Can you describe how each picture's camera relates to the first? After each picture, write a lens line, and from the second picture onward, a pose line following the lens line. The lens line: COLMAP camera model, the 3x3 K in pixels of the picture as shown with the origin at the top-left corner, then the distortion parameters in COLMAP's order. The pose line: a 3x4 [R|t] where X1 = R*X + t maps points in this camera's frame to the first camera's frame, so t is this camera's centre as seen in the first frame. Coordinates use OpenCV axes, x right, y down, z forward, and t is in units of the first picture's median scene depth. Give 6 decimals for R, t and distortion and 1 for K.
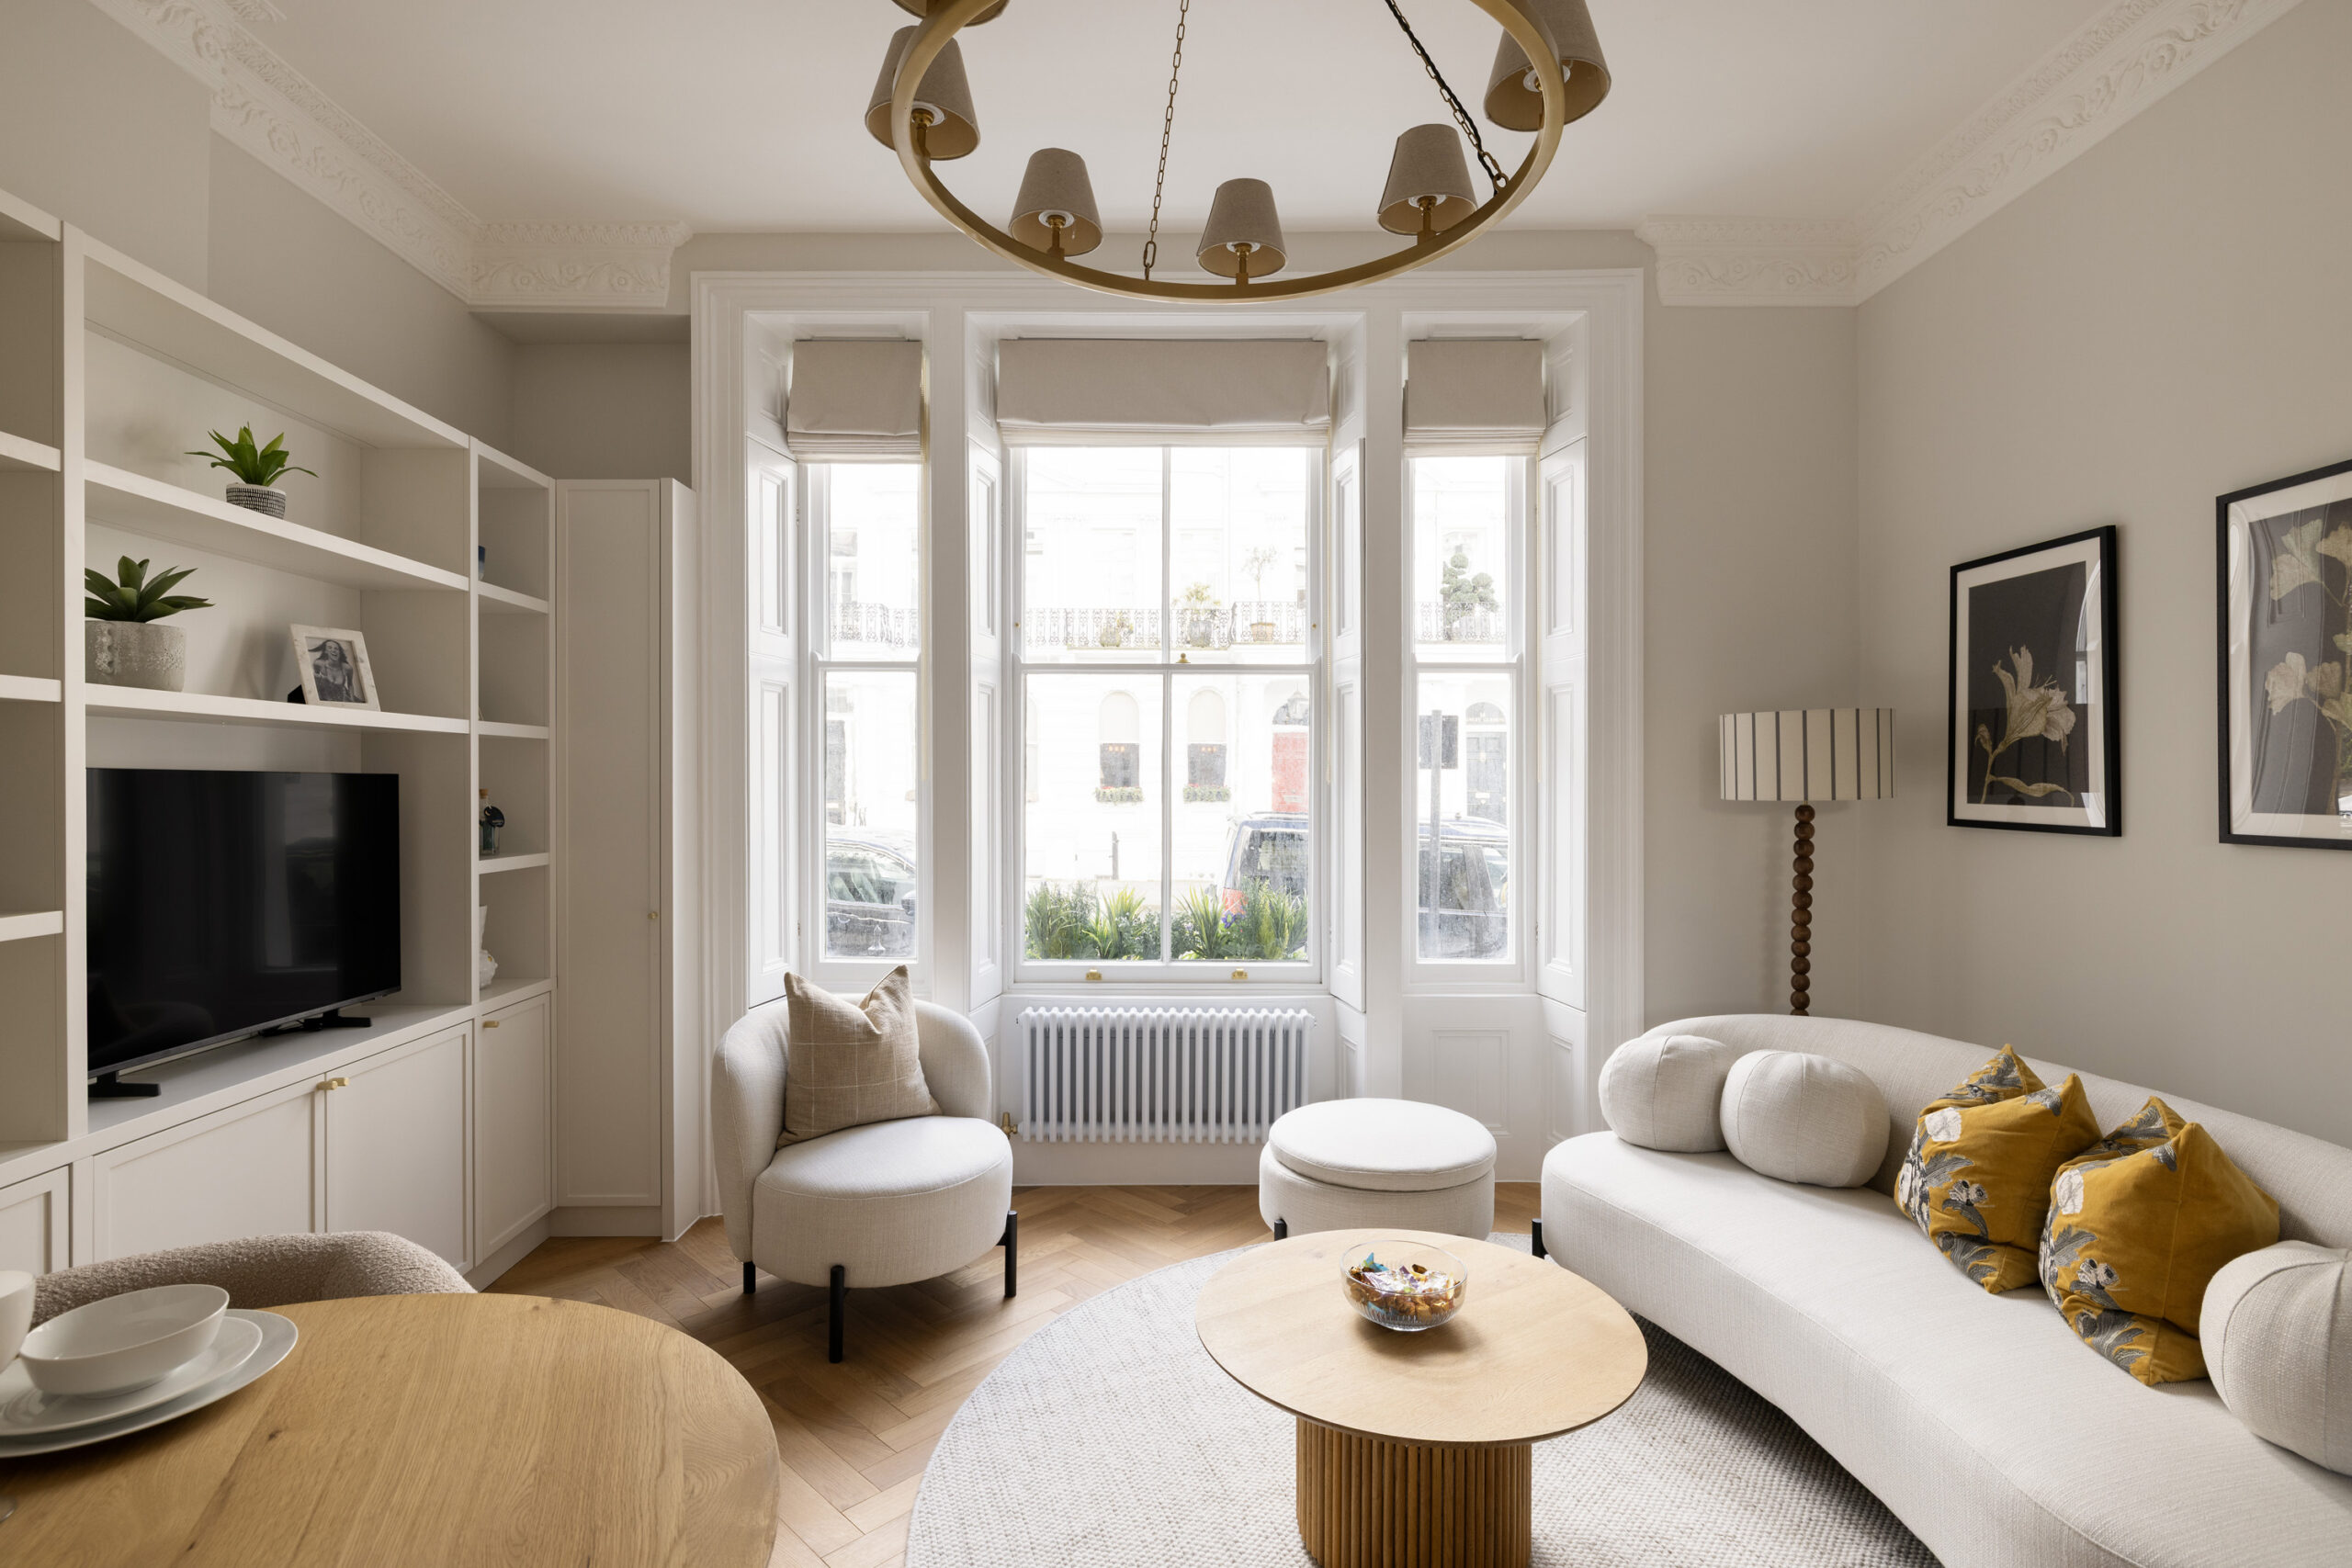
lens RADIAL K [[1291.0, 0, 1179.5], [0, 1291.0, 784.2], [0, 0, 1]] dist [0.029203, 0.001235]
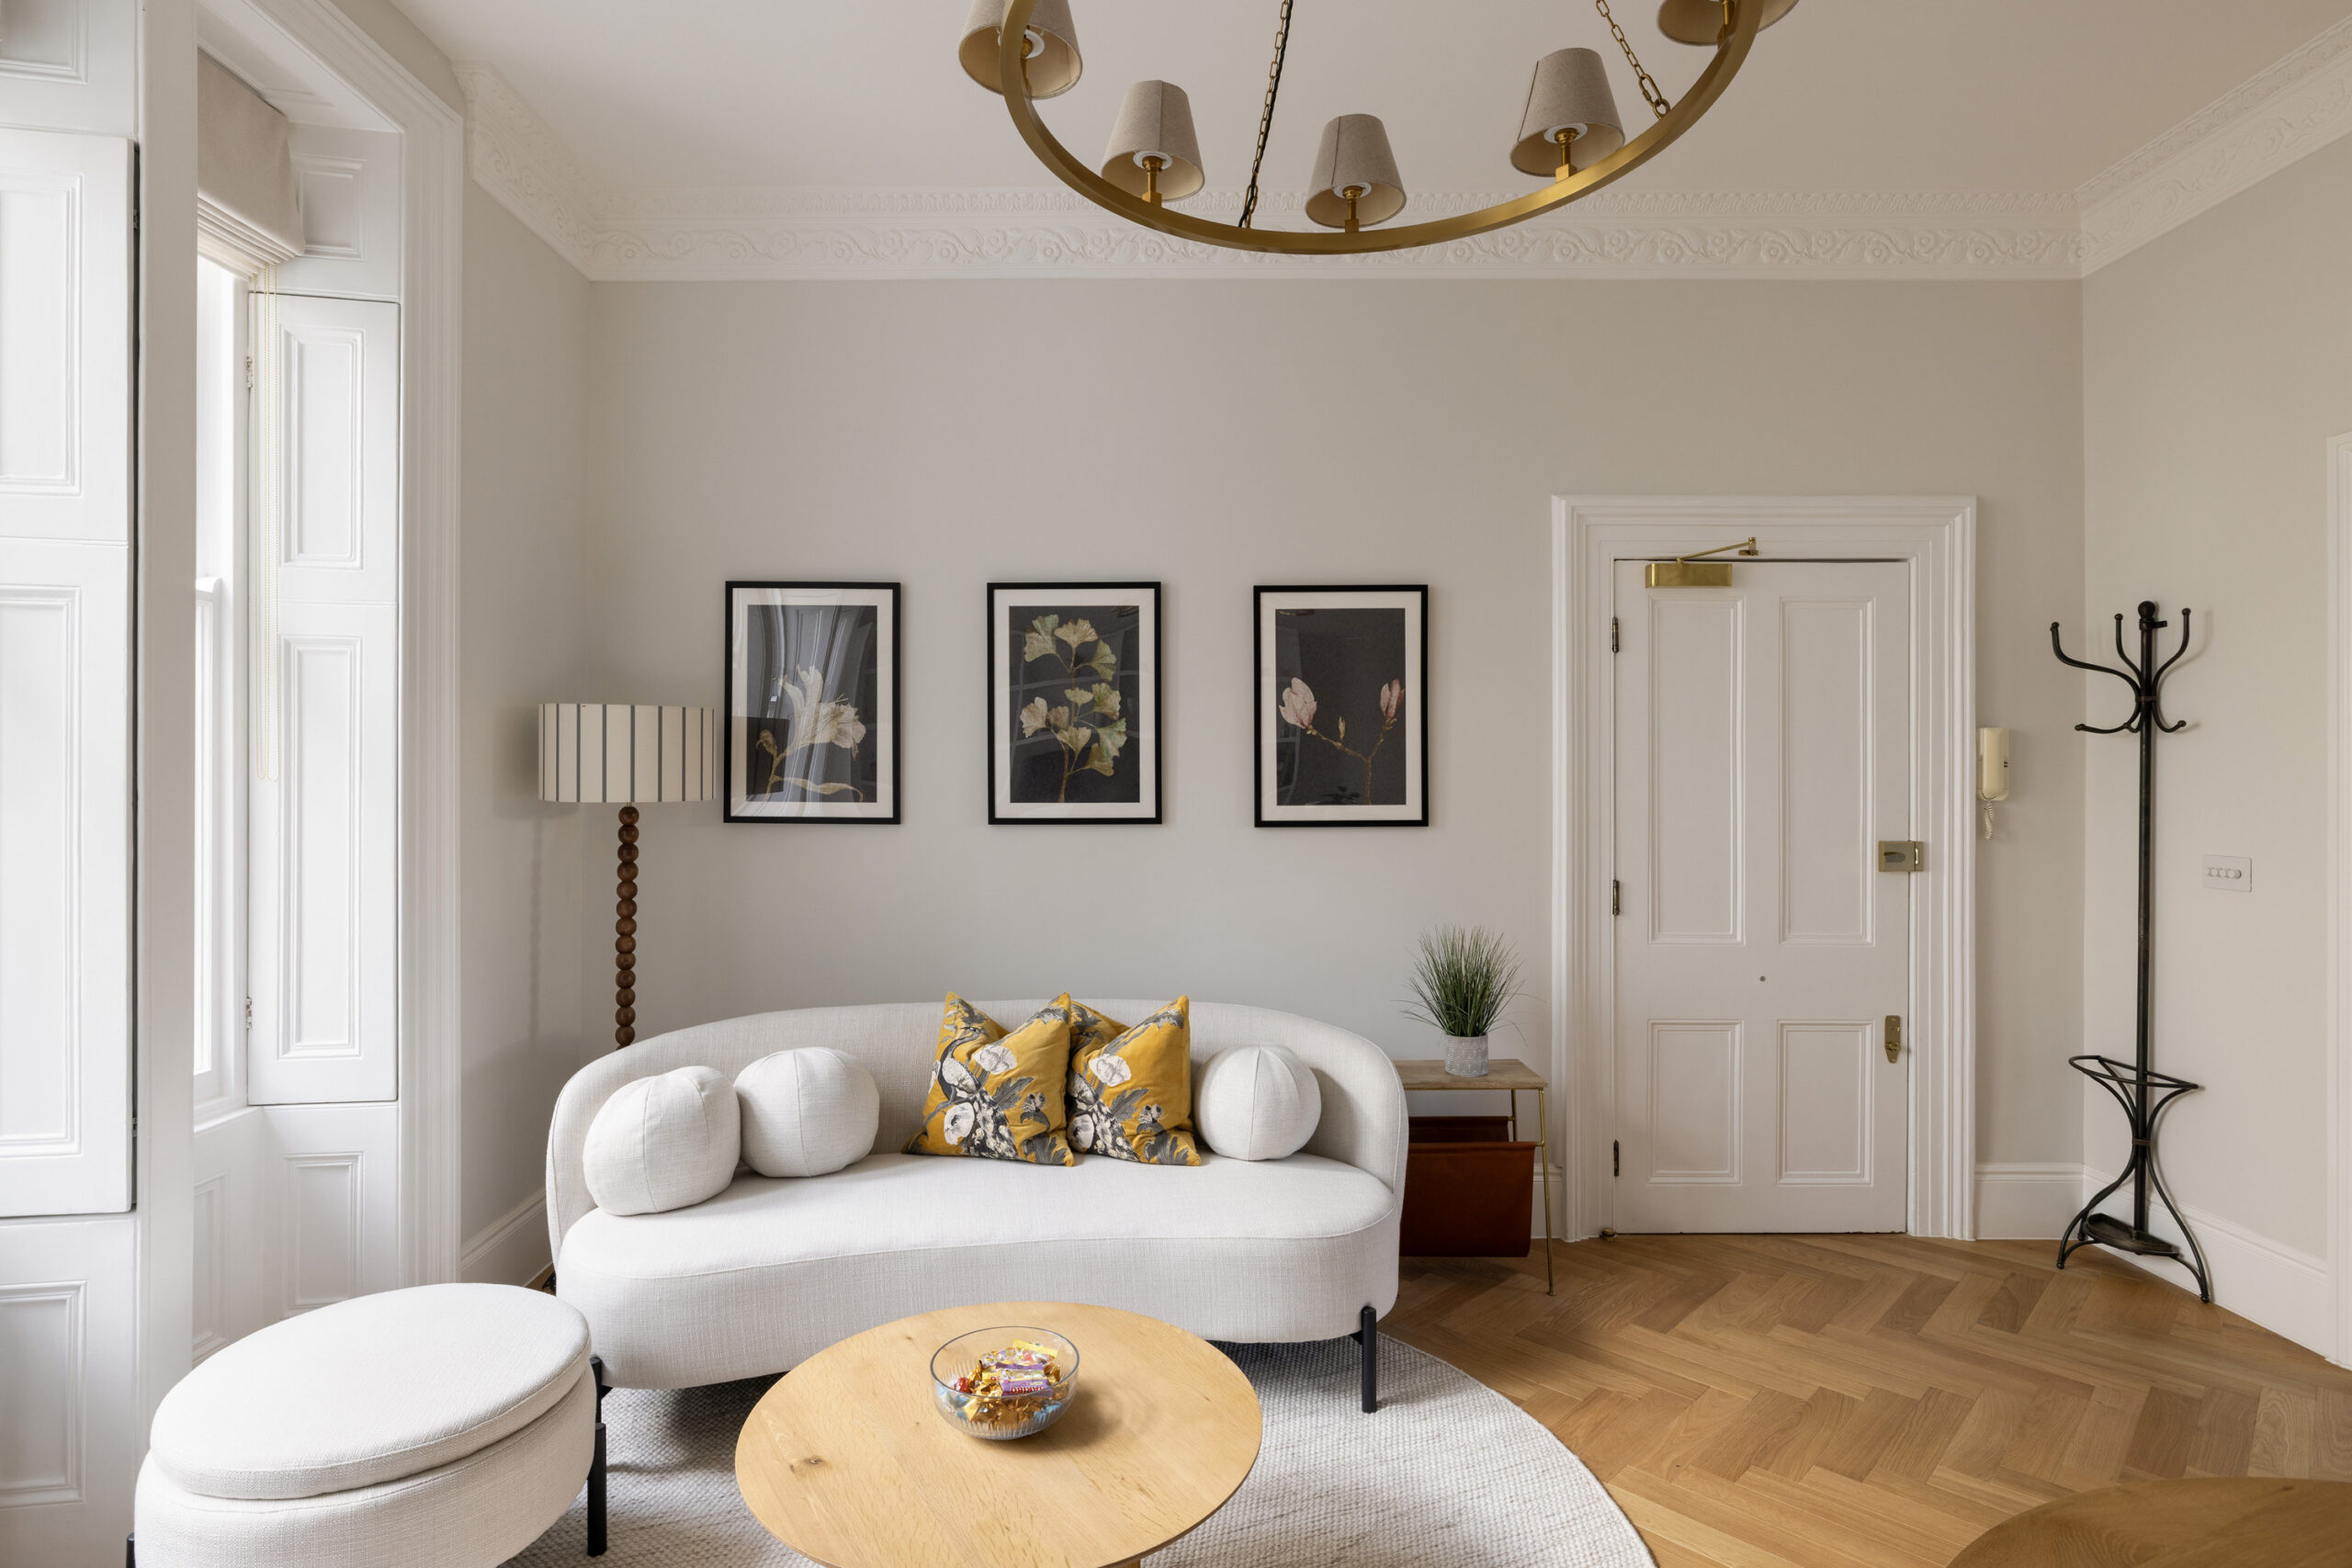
lens RADIAL K [[1291.0, 0, 1184.3], [0, 1291.0, 782.0], [0, 0, 1]] dist [0.029203, 0.001235]
pose [[-0.061997, -0.001040, 0.998076, -0.567473], [0.002667, 0.999996, 0.001208, -0.002190], [-0.998073, 0.002737, -0.061994, 0.787649]]
